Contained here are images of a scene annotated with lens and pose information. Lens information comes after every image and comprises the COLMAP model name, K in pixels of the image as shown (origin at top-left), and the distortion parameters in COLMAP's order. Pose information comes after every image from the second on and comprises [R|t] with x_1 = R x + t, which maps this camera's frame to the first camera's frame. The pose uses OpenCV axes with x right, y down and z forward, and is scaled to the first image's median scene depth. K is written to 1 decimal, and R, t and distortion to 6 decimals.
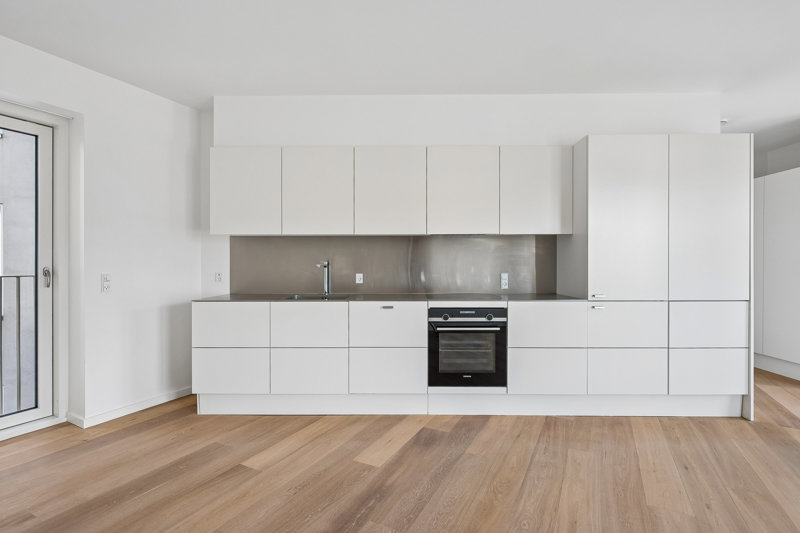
lens RADIAL K [[376.0, 0, 405.5], [0, 376.0, 265.1], [0, 0, 1]] dist [-0.000173, 0.000611]
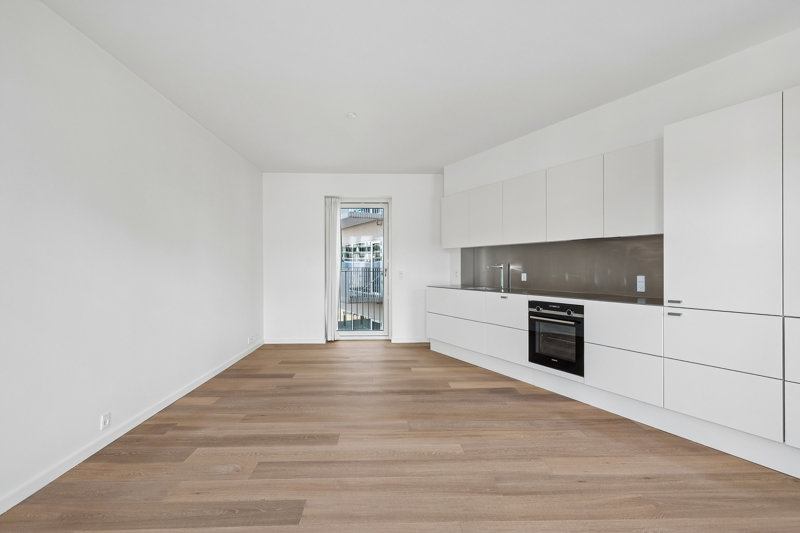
lens RADIAL K [[379.0, 0, 394.3], [0, 379.0, 264.6], [0, 0, 1]] dist [0.000850, 0.000688]
pose [[0.484403, -0.002453, -0.874842, 0.974140], [0.000930, 0.999997, -0.002289, -0.005627], [0.874845, 0.000295, 0.484403, -0.029728]]
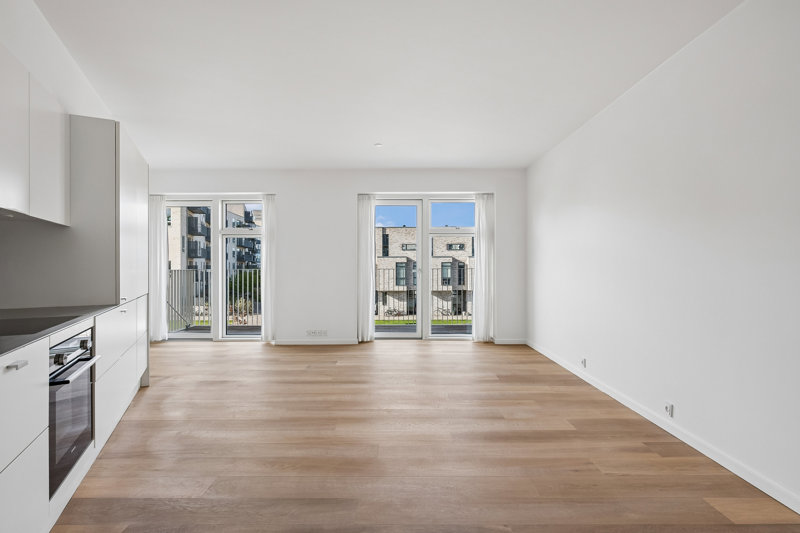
lens RADIAL K [[374.5, 0, 400.0], [0, 374.5, 266.5], [0, 0, 1]] dist [0.000718, 0.000436]
pose [[-0.462002, 0.000246, 0.886879, -0.617542], [0.001894, 0.999998, 0.000709, 0.001226], [-0.886877, 0.002008, -0.462002, 0.812295]]
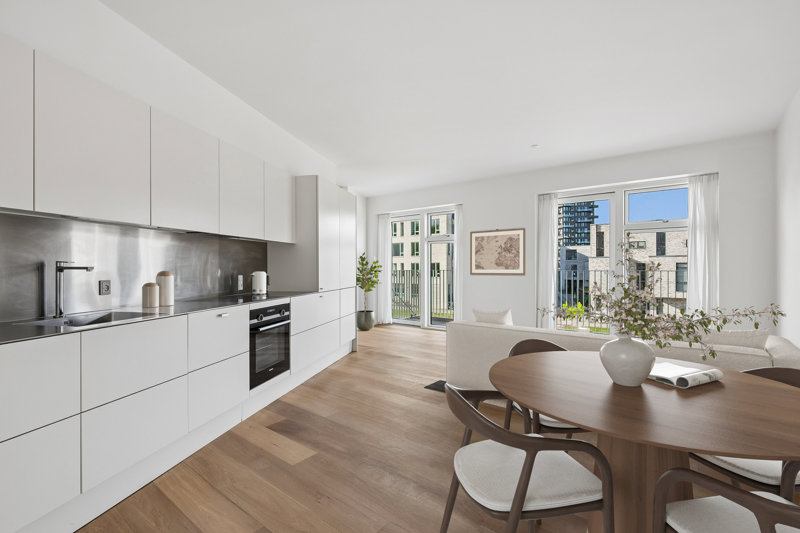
lens RADIAL K [[374.5, 0, 400.0], [0, 374.5, 266.5], [0, 0, 1]] dist [0.000718, 0.000436]
pose [[0.194593, 0.003031, 0.980879, -0.828778], [0.000644, 0.999995, -0.003217, 0.001355], [-0.980884, 0.001258, 0.194590, 0.421987]]
